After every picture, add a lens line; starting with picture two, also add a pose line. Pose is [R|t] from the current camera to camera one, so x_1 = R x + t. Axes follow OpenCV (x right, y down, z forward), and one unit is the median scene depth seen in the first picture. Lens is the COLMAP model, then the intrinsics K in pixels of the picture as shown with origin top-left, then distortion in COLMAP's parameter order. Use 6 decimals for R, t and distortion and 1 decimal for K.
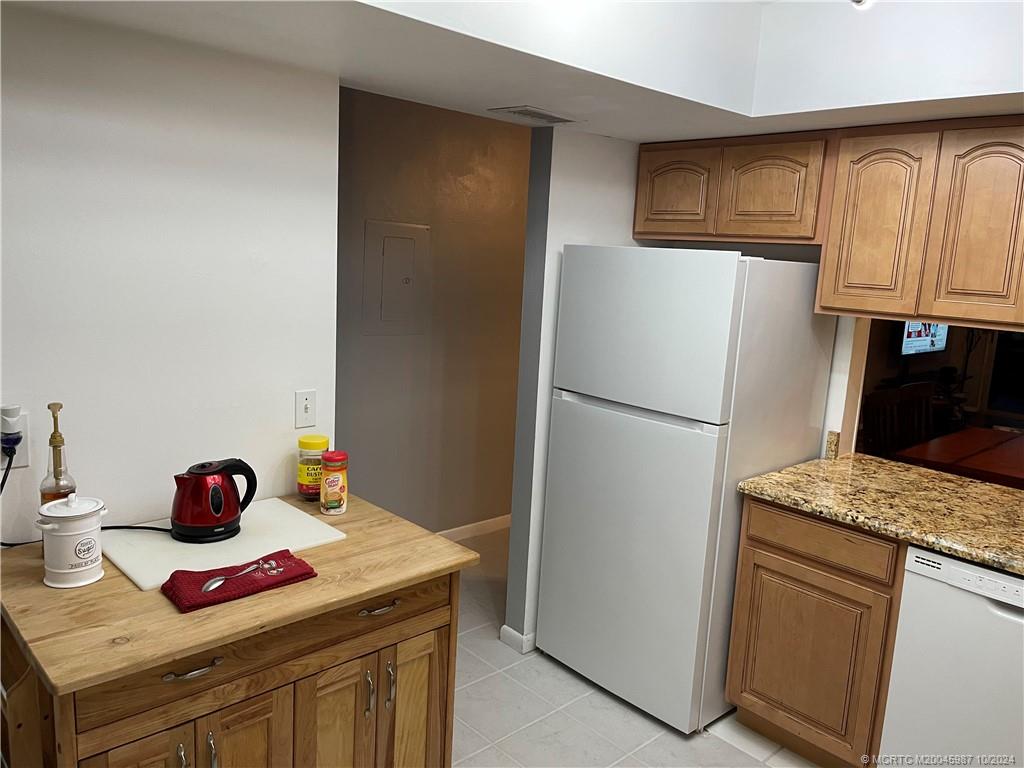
lens RADIAL K [[768.1, 0, 511.0], [0, 768.1, 376.2], [0, 0, 1]] dist [0.061755, -0.080332]
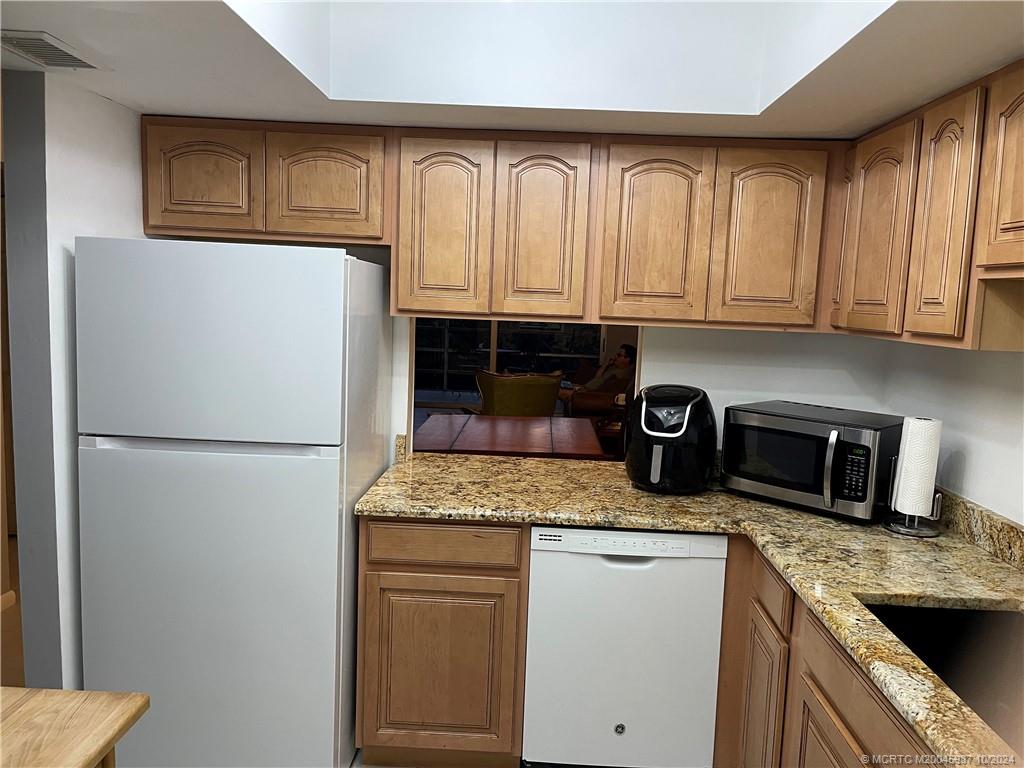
lens RADIAL K [[768.1, 0, 521.3], [0, 768.1, 387.4], [0, 0, 1]] dist [0.061755, -0.080332]
pose [[0.694436, -0.108878, 0.711269, -0.199510], [0.111664, 0.992817, 0.042954, -0.016850], [-0.710837, 0.049595, 0.701606, 0.221810]]
